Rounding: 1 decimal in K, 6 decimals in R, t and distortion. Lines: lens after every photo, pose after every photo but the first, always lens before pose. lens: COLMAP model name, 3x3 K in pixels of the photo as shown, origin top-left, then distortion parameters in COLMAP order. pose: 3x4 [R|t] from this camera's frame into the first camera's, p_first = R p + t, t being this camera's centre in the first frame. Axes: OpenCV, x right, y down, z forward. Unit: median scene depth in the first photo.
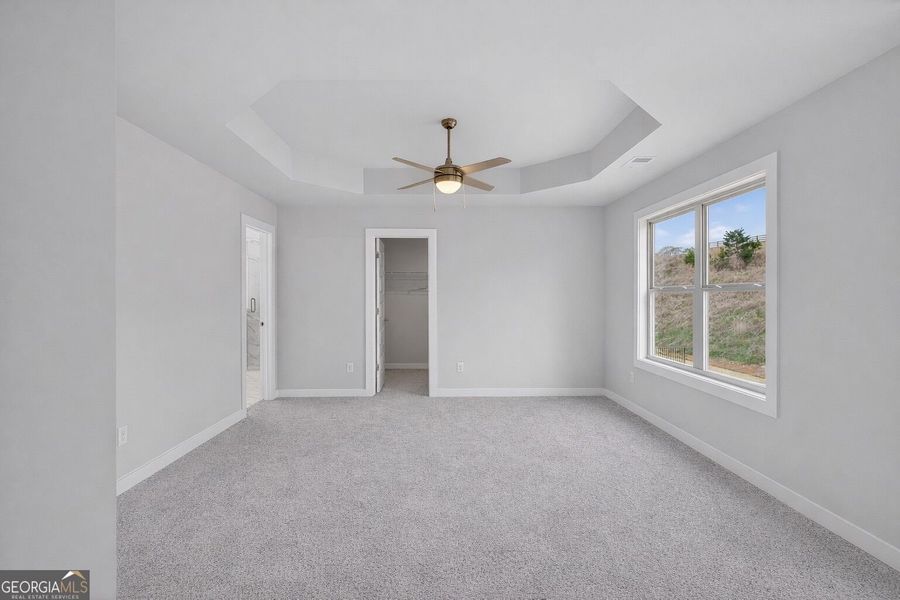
lens RADIAL K [[431.4, 0, 453.6], [0, 431.4, 299.2], [0, 0, 1]] dist [0.003356, -0.001987]
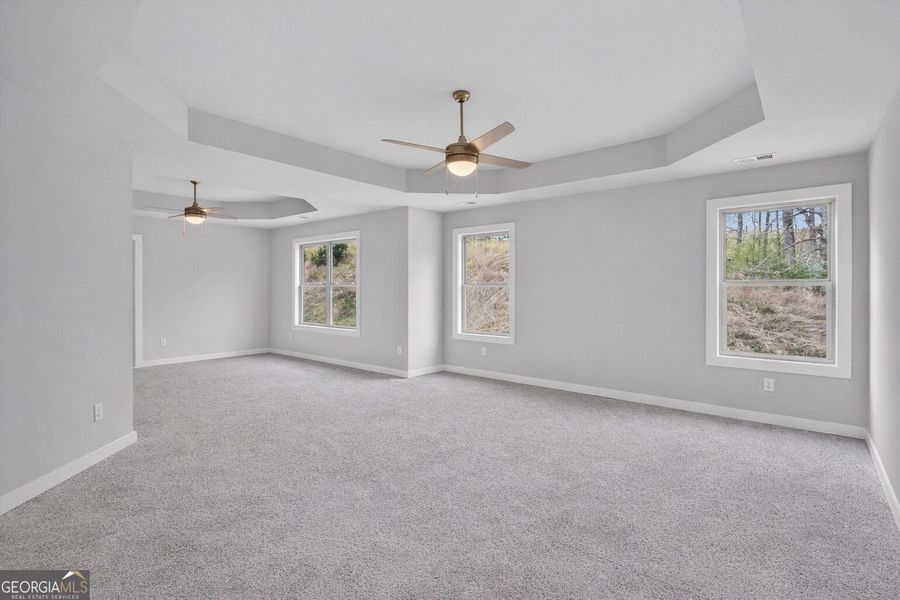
lens RADIAL K [[431.4, 0, 447.5], [0, 431.4, 292.8], [0, 0, 1]] dist [0.003356, -0.001987]
pose [[0.661338, -0.008306, 0.750042, -0.409140], [0.004048, 0.999964, 0.007504, 0.000959], [-0.750077, -0.001926, 0.661347, -0.527926]]
